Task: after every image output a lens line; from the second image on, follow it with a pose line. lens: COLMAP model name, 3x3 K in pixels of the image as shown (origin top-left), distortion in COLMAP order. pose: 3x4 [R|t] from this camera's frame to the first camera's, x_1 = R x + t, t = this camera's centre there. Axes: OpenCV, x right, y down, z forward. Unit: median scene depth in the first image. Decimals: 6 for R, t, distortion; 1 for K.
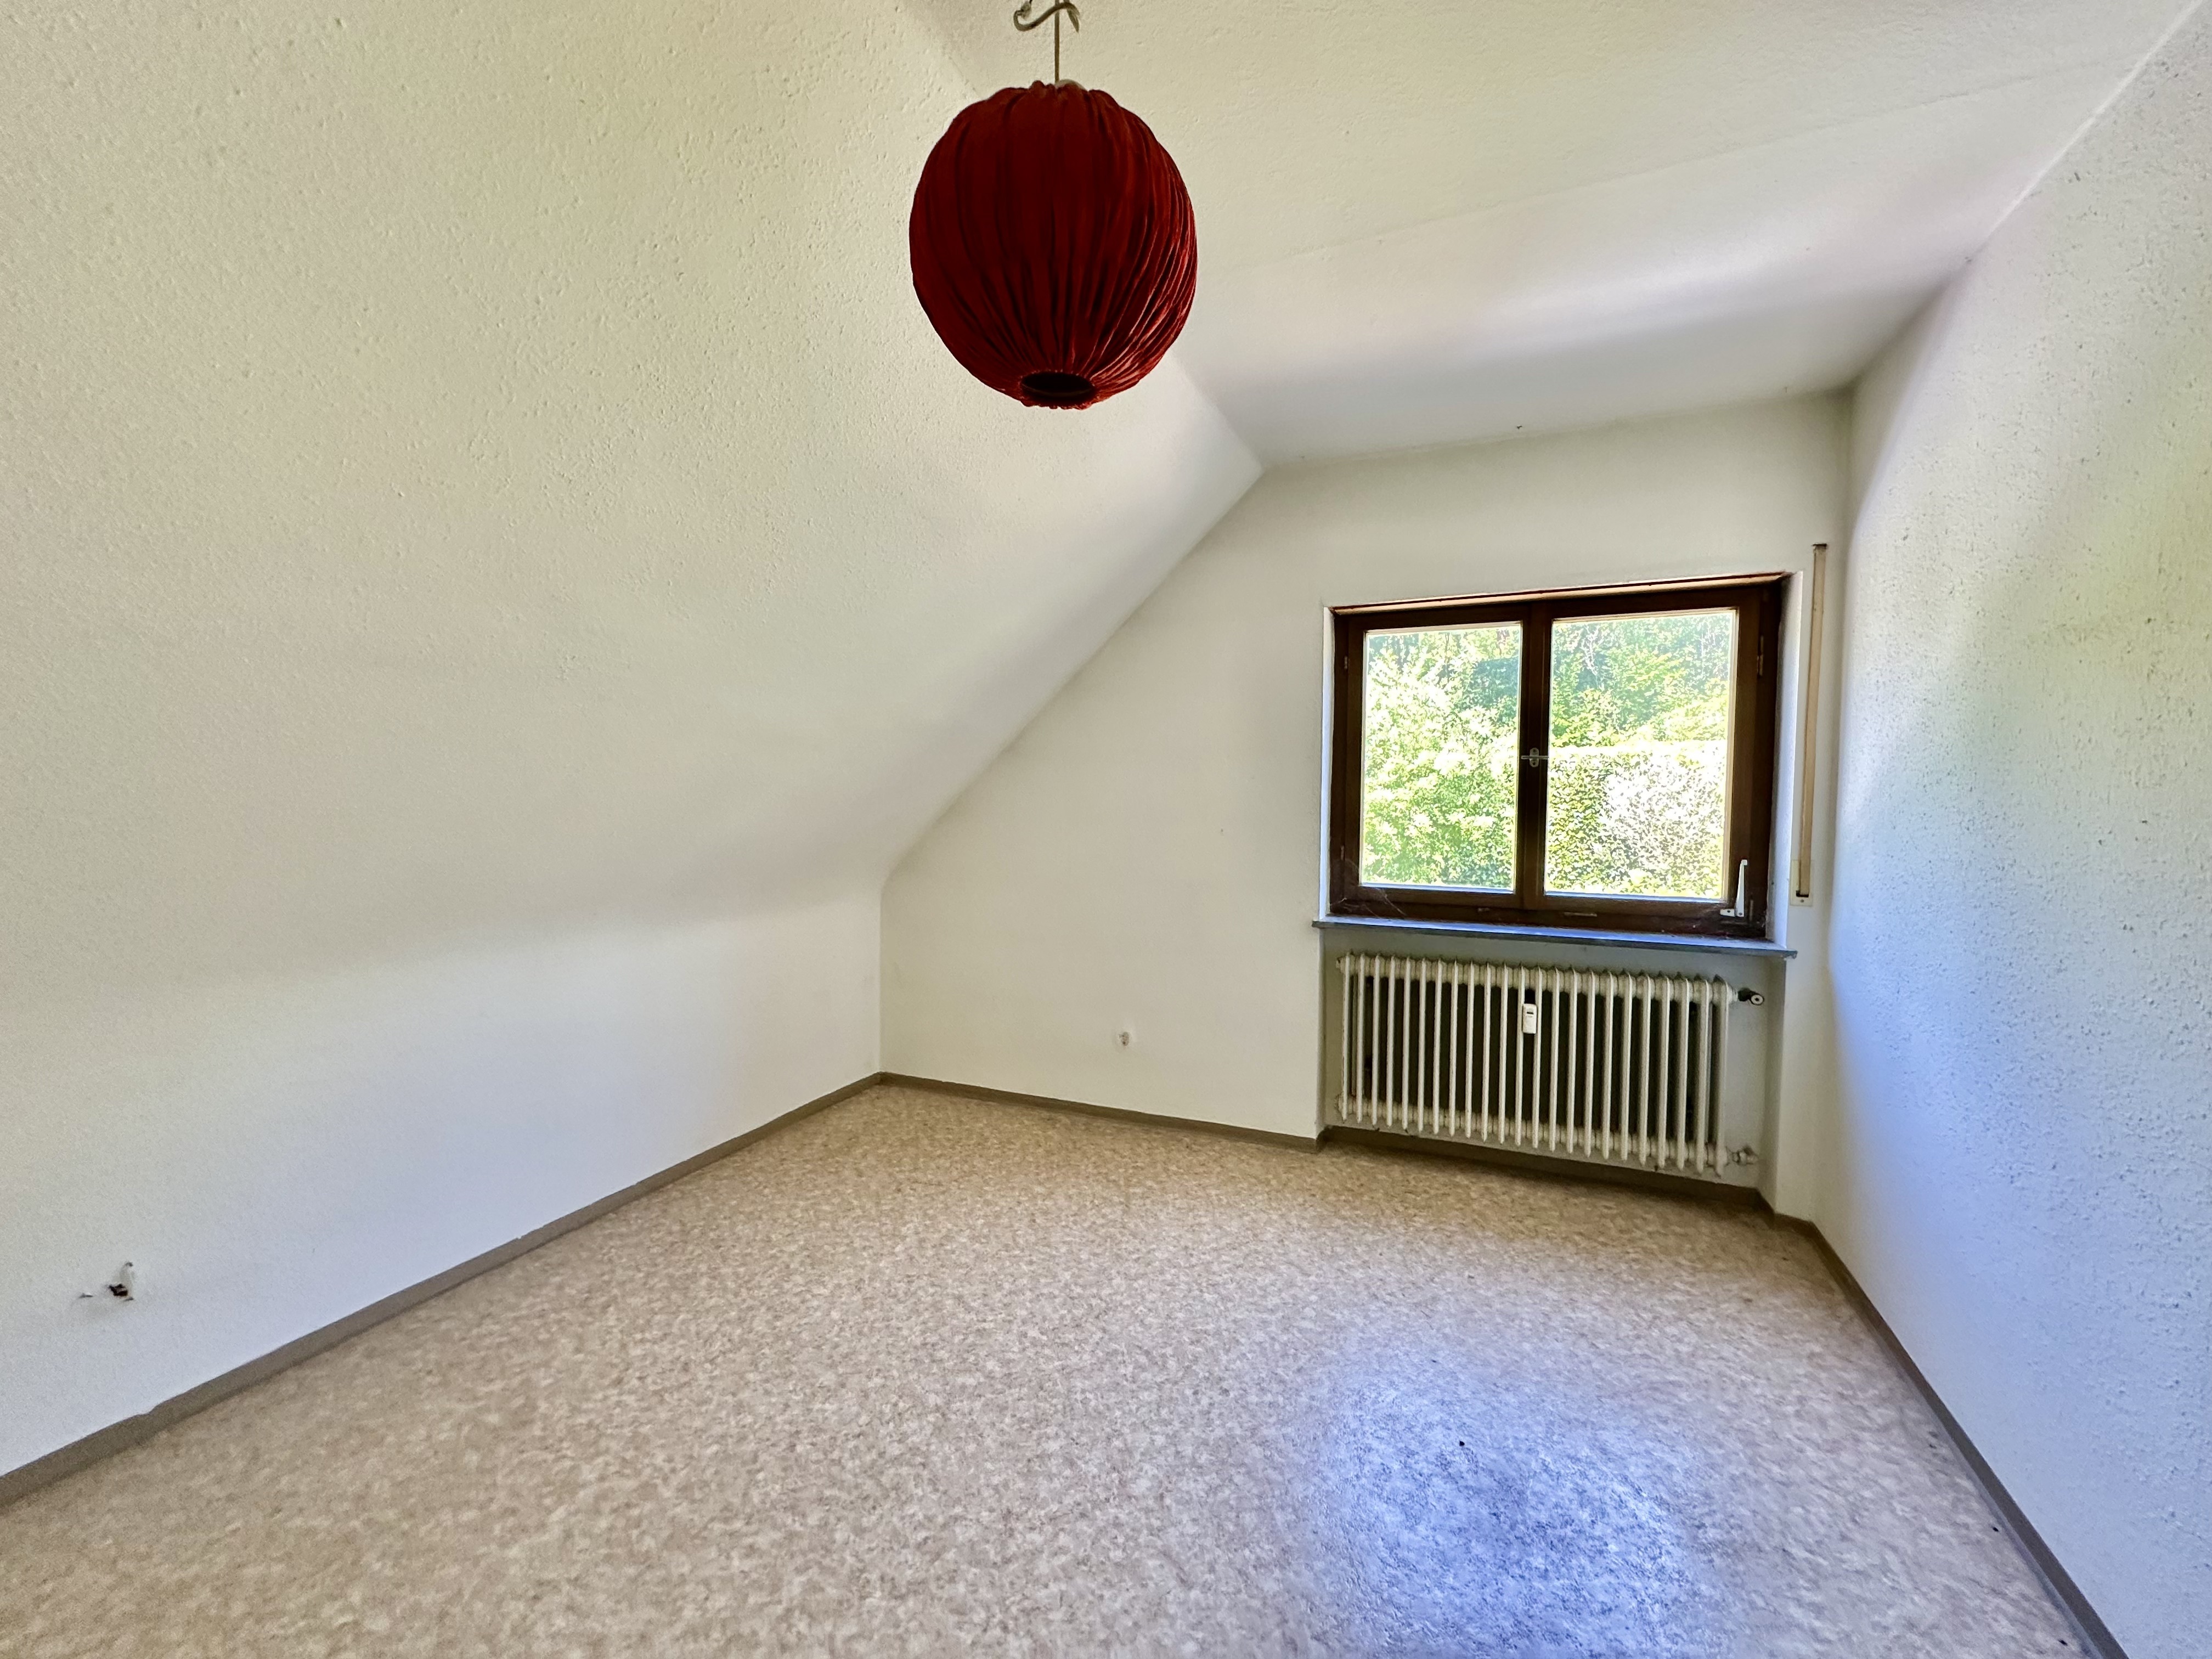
lens RADIAL K [[889.6, 0, 1100.2], [0, 889.6, 824.6], [0, 0, 1]] dist [0.000481, -0.000073]
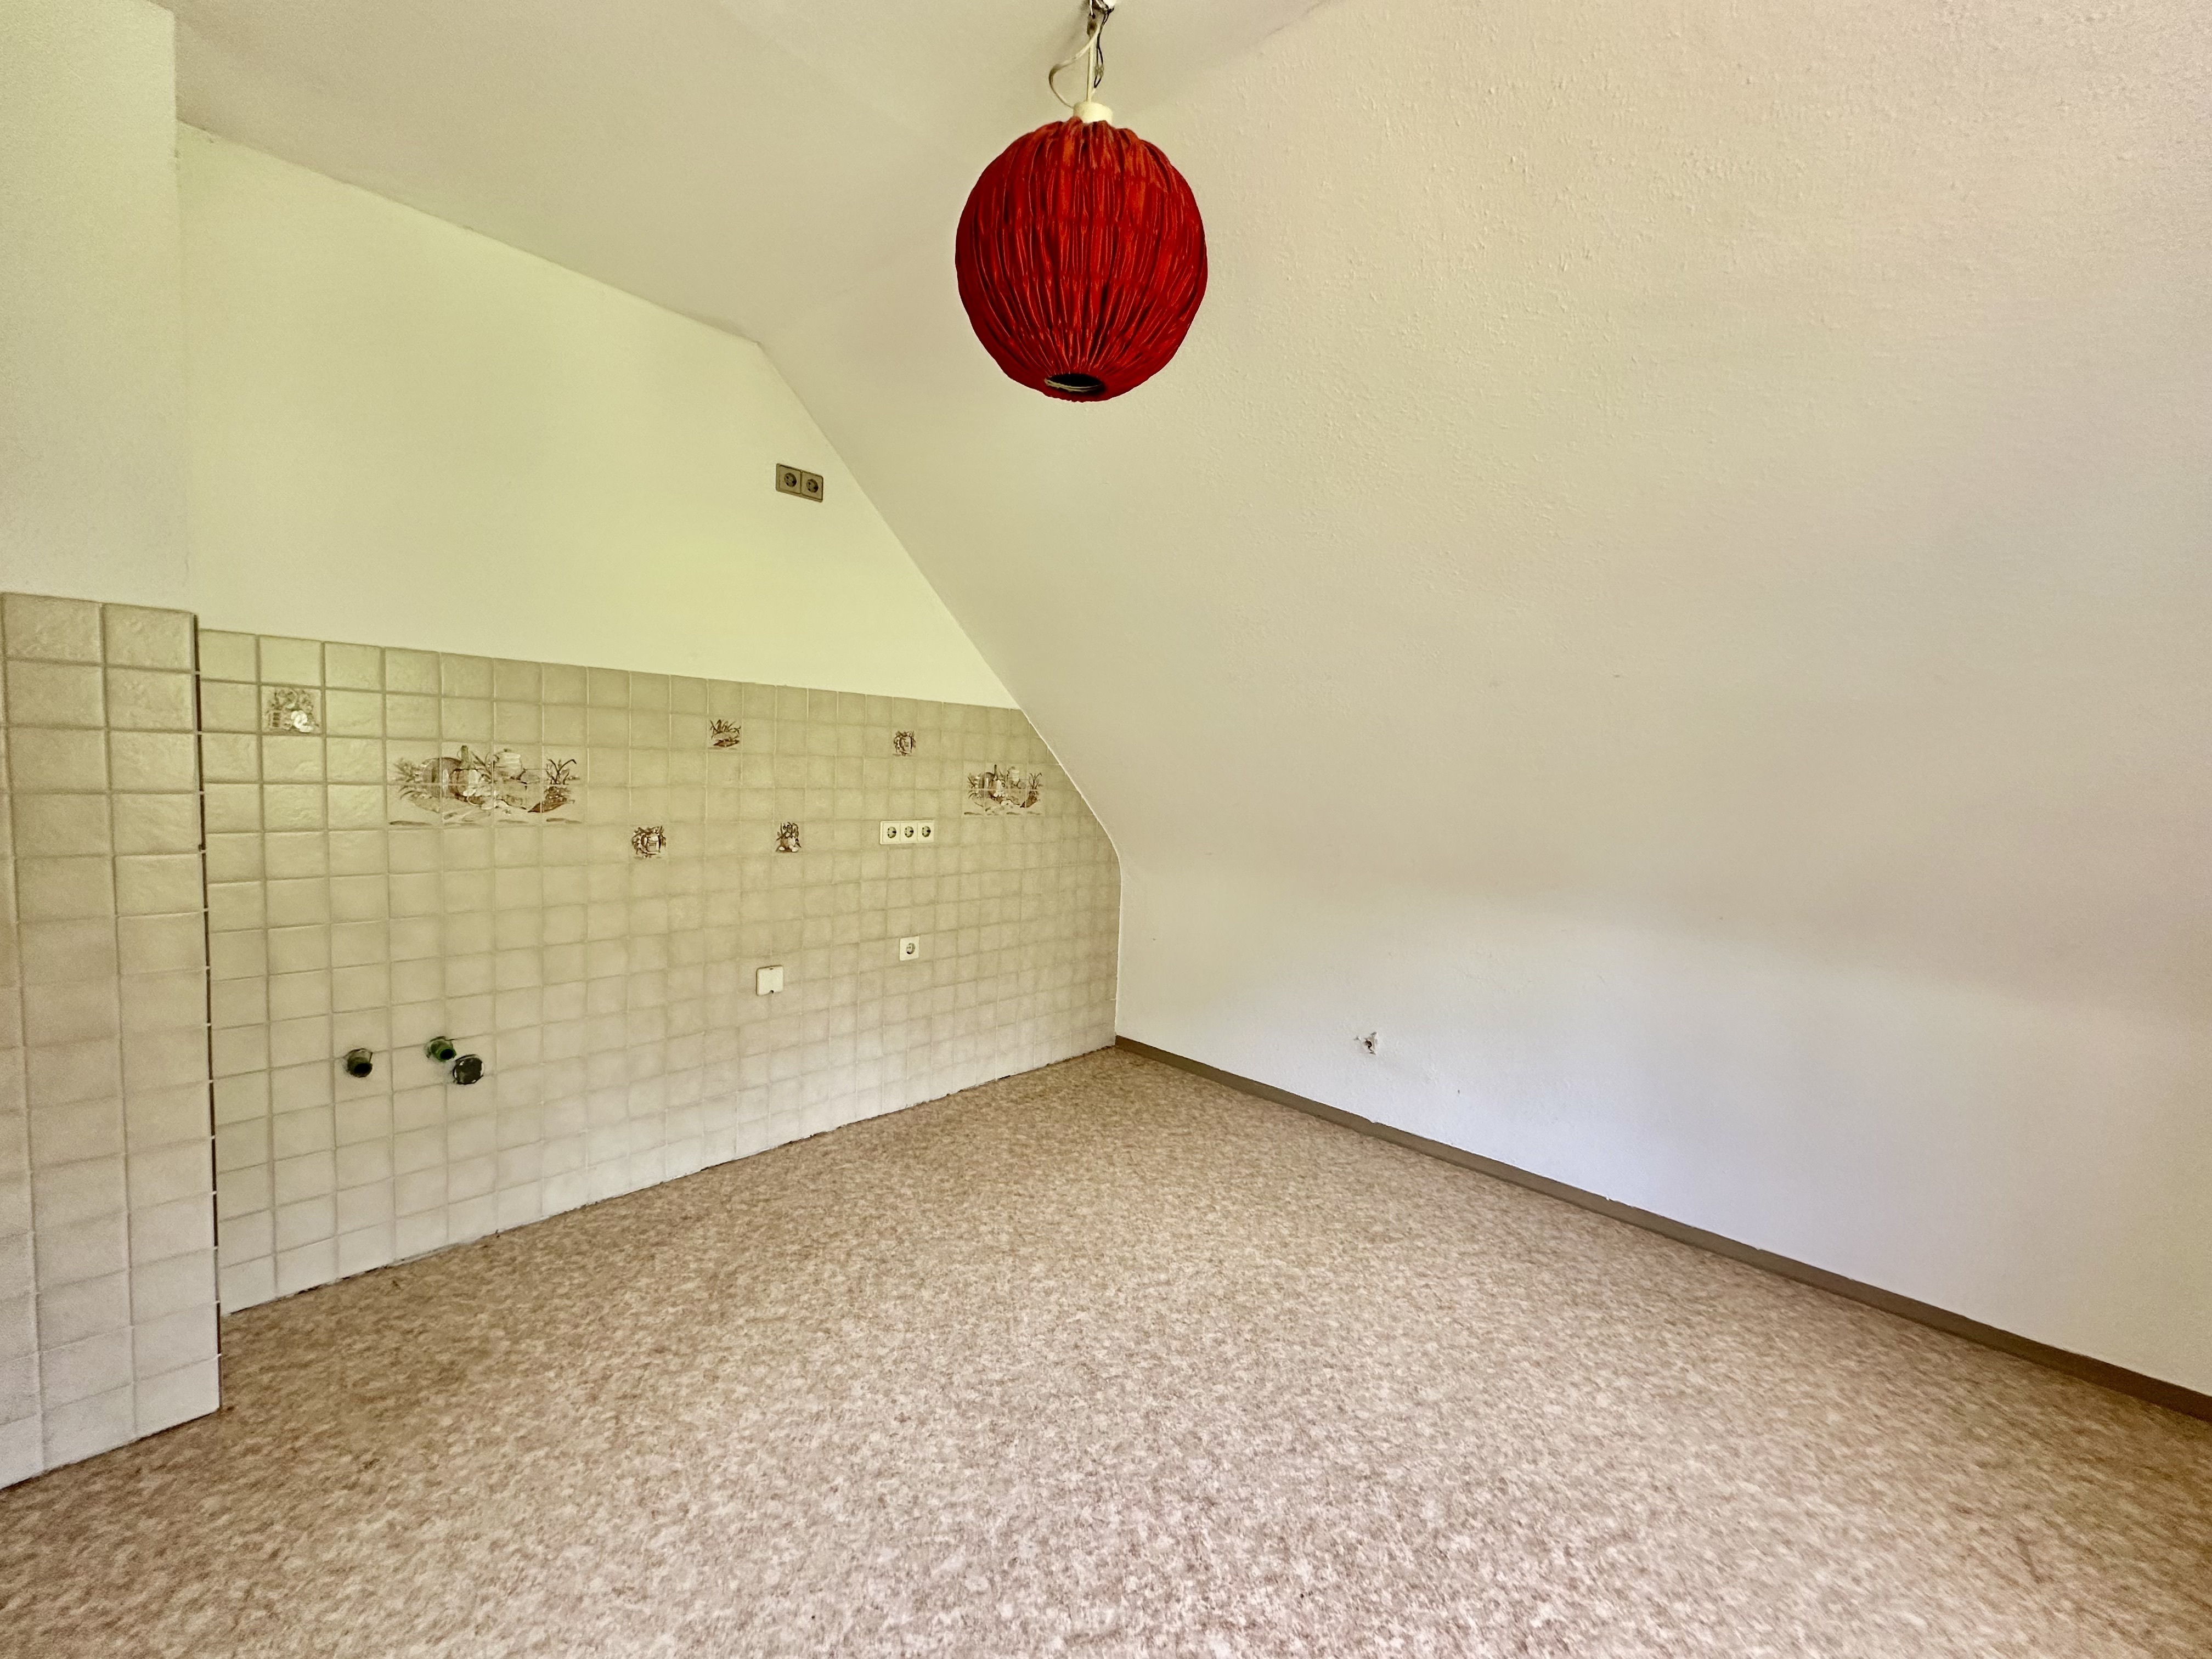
lens RADIAL K [[890.8, 0, 1103.3], [0, 890.8, 828.4], [0, 0, 1]] dist [-0.004107, 0.000920]
pose [[-0.322351, 0.056460, -0.944935, 0.780252], [-0.095166, 0.991230, 0.091690, -0.018036], [0.941824, 0.119482, -0.314151, 1.086001]]
